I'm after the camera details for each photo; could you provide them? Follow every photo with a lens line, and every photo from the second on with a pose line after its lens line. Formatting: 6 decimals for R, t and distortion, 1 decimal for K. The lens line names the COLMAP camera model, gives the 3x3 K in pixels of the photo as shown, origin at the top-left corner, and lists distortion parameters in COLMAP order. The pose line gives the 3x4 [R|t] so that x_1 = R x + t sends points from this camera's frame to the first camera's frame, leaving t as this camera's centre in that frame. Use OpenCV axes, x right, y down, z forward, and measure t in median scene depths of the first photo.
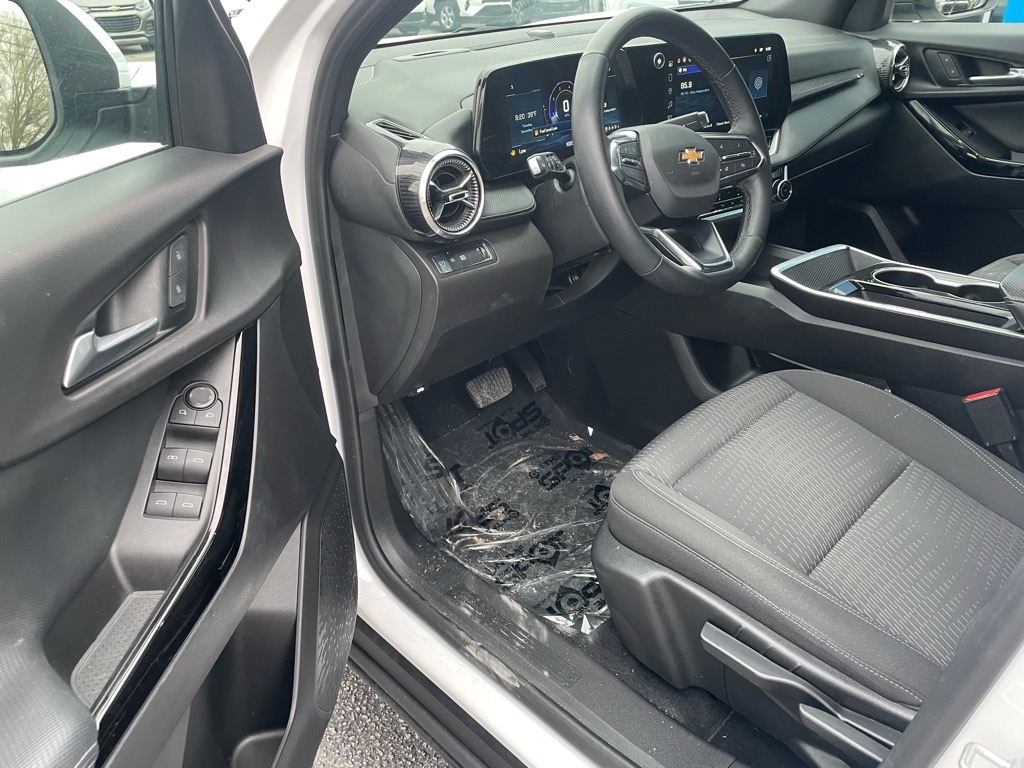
lens RADIAL K [[781.4, 0, 503.3], [0, 781.4, 381.7], [0, 0, 1]] dist [0.060846, -0.107538]
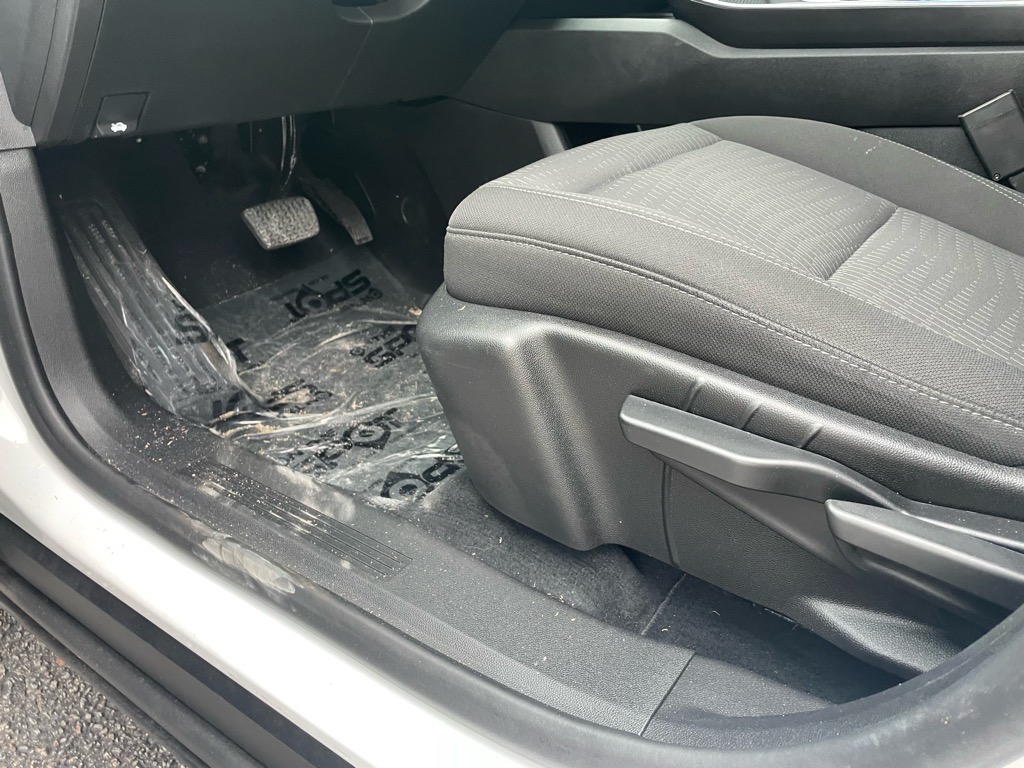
lens RADIAL K [[781.4, 0, 531.4], [0, 781.4, 393.2], [0, 0, 1]] dist [0.060846, -0.107538]
pose [[0.979450, -0.046888, 0.196161, 0.060605], [0.052085, 0.998413, -0.021417, 0.205972], [-0.194846, 0.031194, 0.980338, 0.330325]]
